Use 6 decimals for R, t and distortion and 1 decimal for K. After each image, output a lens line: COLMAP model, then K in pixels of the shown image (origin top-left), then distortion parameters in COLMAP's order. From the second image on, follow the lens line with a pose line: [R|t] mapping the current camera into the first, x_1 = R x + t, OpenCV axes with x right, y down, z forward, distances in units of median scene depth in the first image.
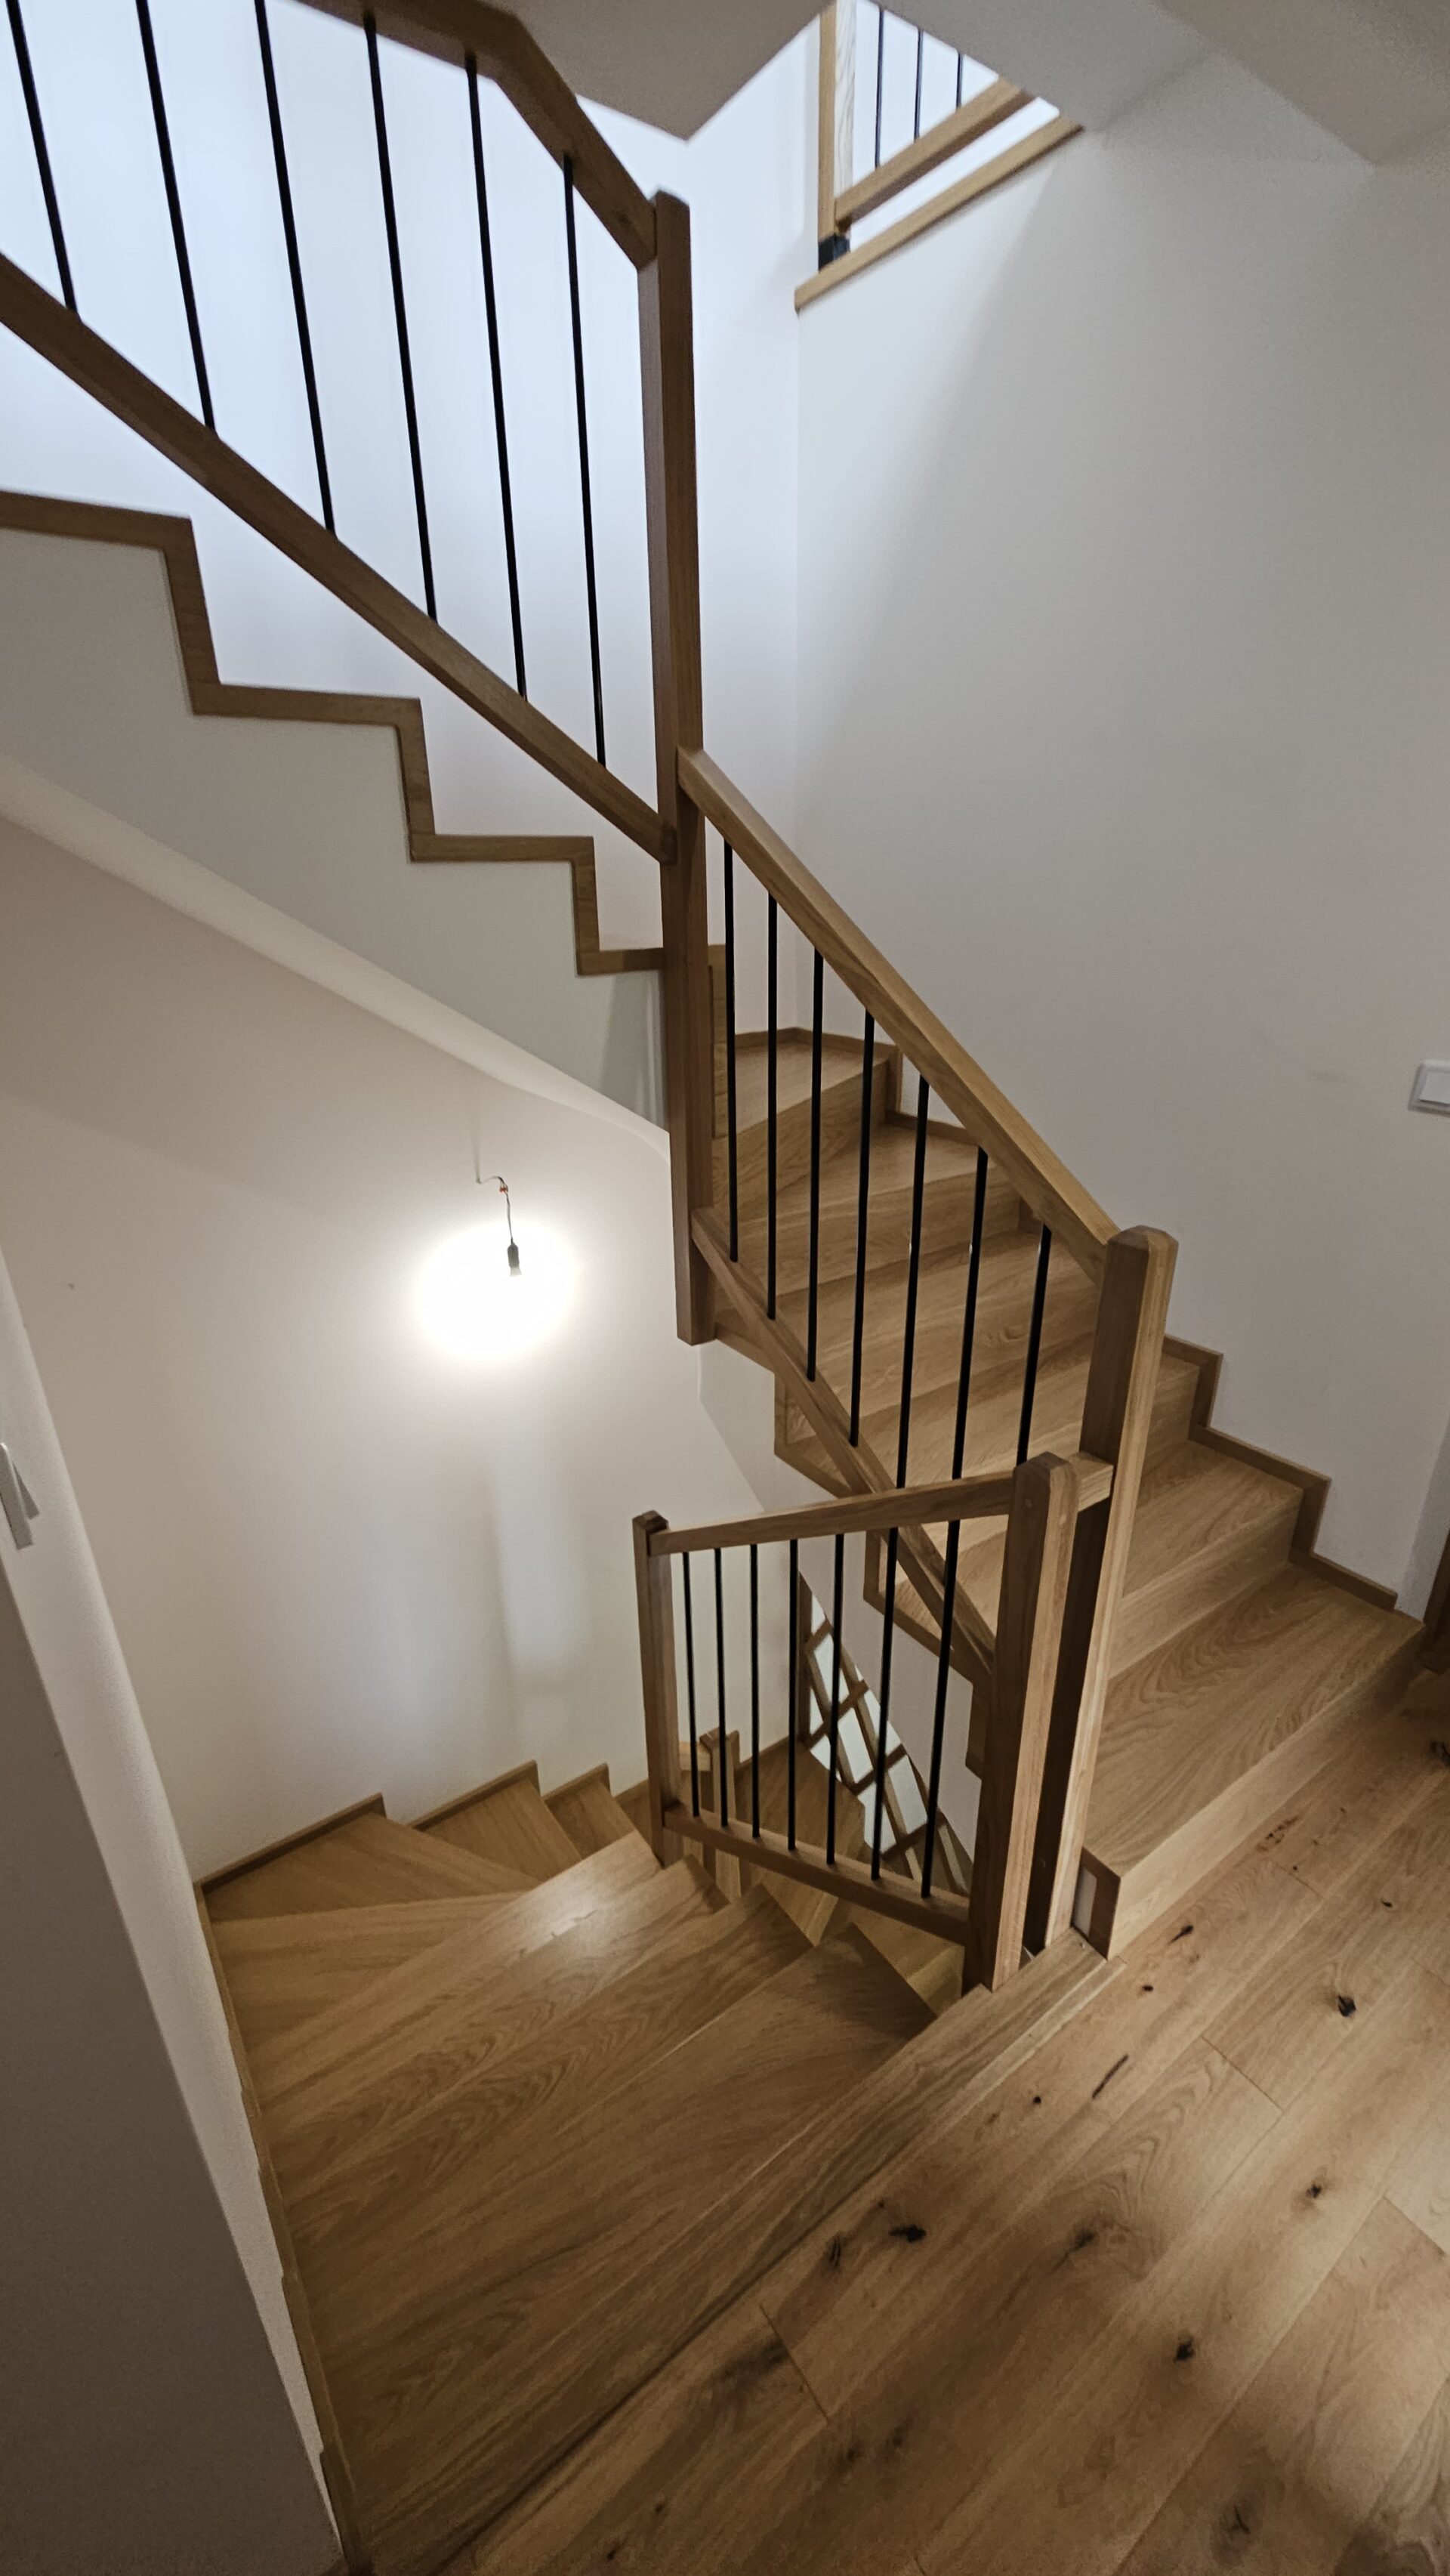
lens RADIAL K [[1056.4, 0, 732.0], [0, 1056.4, 1313.0], [0, 0, 1]] dist [-0.000855, 0.000038]
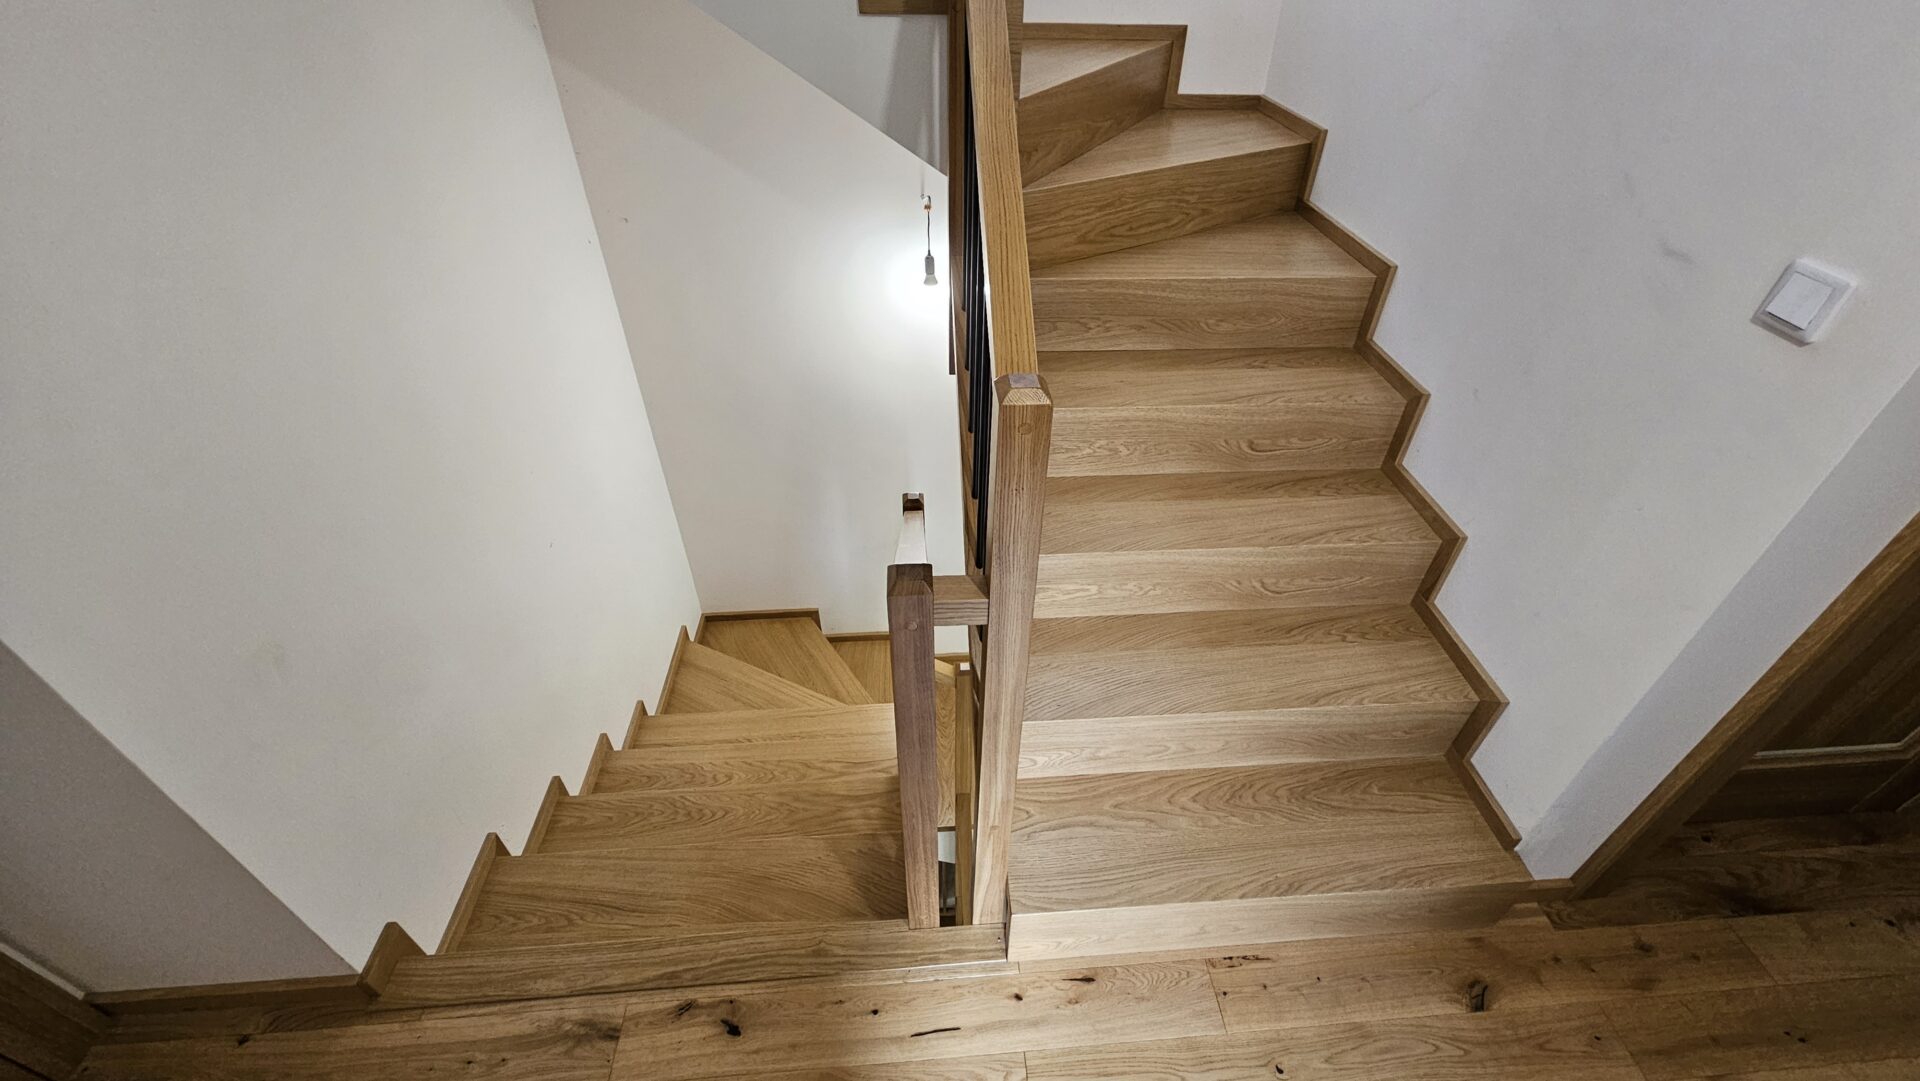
lens RADIAL K [[787.5, 0, 967.7], [0, 787.5, 515.8], [0, 0, 1]] dist [-0.000855, 0.000038]
pose [[0.855826, 0.339514, -0.390247, 0.466044], [-0.227191, 0.924501, 0.306076, -0.119426], [0.464701, -0.173287, 0.868346, 0.264540]]
